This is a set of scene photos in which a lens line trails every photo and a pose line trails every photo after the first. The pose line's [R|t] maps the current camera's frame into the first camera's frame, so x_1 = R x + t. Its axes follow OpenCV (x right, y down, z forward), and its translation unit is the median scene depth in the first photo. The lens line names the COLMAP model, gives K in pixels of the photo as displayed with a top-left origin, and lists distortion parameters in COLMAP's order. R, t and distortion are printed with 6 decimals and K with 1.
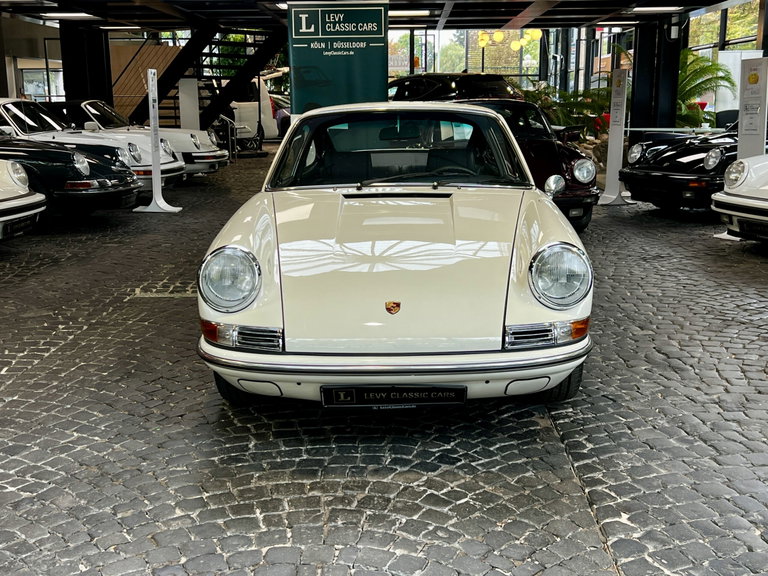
lens RADIAL K [[912.5, 0, 384.0], [0, 912.5, 288.0], [0, 0, 1]] dist [0.161515, -0.329497]
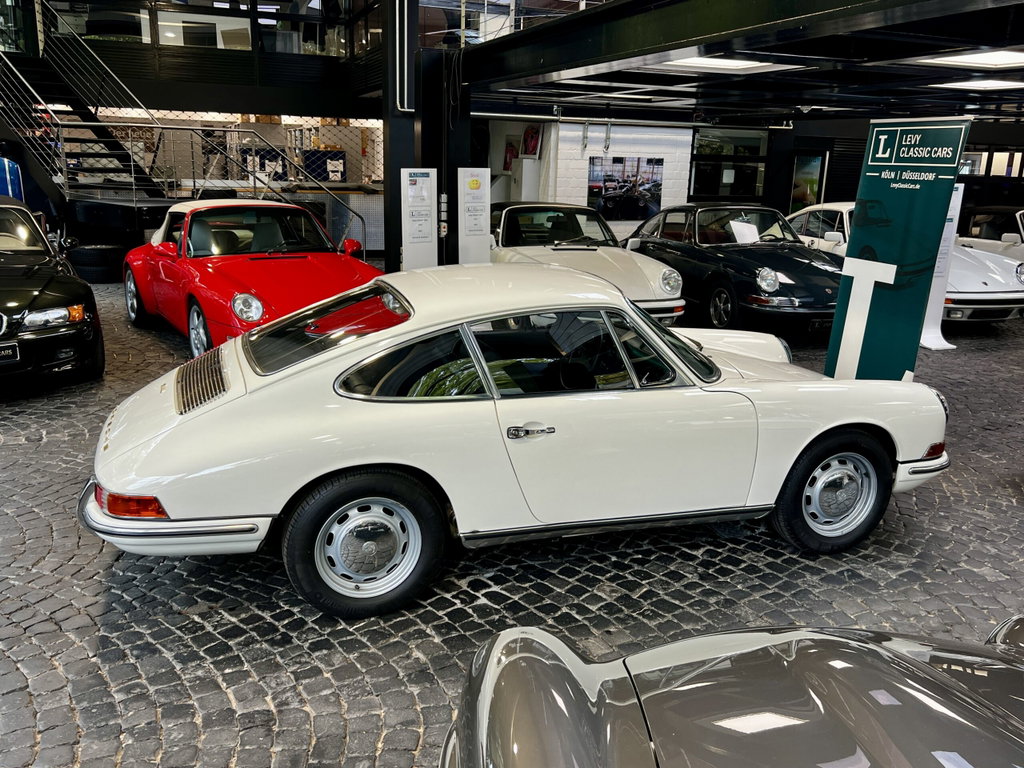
lens RADIAL K [[877.3, 0, 512.0], [0, 877.3, 384.0], [0, 0, 1]] dist [0.040372, -0.057411]
pose [[0.366609, 0.254705, -0.894832, 0.545716], [-0.220774, 0.958141, 0.182275, -0.166887], [0.903801, 0.130731, 0.407495, 0.452336]]
